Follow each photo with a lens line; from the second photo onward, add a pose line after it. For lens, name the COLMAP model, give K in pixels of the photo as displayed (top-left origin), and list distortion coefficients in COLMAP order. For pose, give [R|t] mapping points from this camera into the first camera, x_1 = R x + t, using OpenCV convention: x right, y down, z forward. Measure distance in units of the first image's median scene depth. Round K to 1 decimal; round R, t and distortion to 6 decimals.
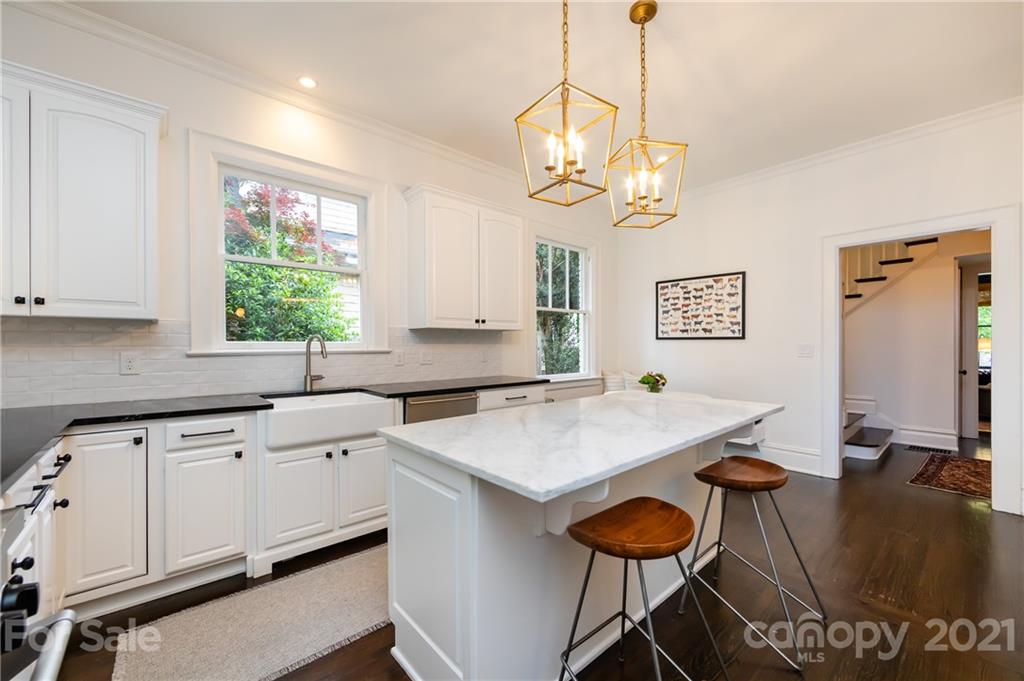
lens RADIAL K [[401.1, 0, 494.0], [0, 401.1, 343.1], [0, 0, 1]] dist [-0.006370, 0.000152]
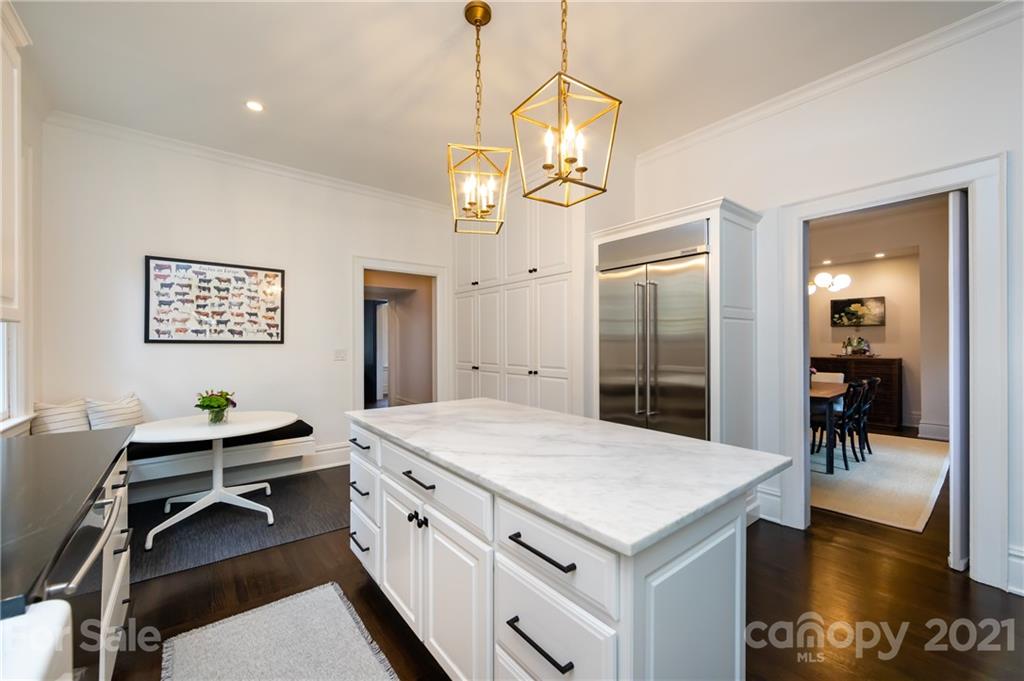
lens RADIAL K [[401.1, 0, 510.6], [0, 401.1, 343.2], [0, 0, 1]] dist [-0.006370, 0.000152]
pose [[0.011188, 0.000279, 0.999937, -0.280978], [-0.000182, 1.000000, -0.000277, -0.010402], [-0.999937, -0.000179, 0.011188, 0.459155]]
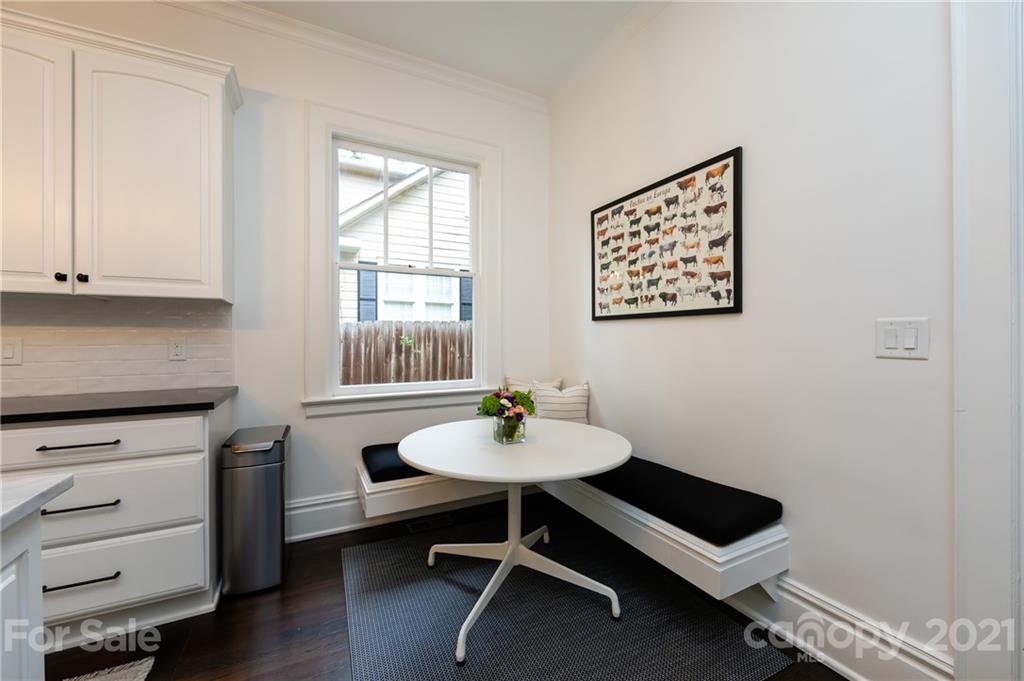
lens RADIAL K [[401.1, 0, 497.1], [0, 401.1, 334.6], [0, 0, 1]] dist [-0.006370, 0.000152]
pose [[0.972452, -0.002051, -0.233095, 0.471897], [-0.000018, 0.999961, -0.008871, 0.015313], [0.233104, 0.008631, 0.972414, 0.537498]]
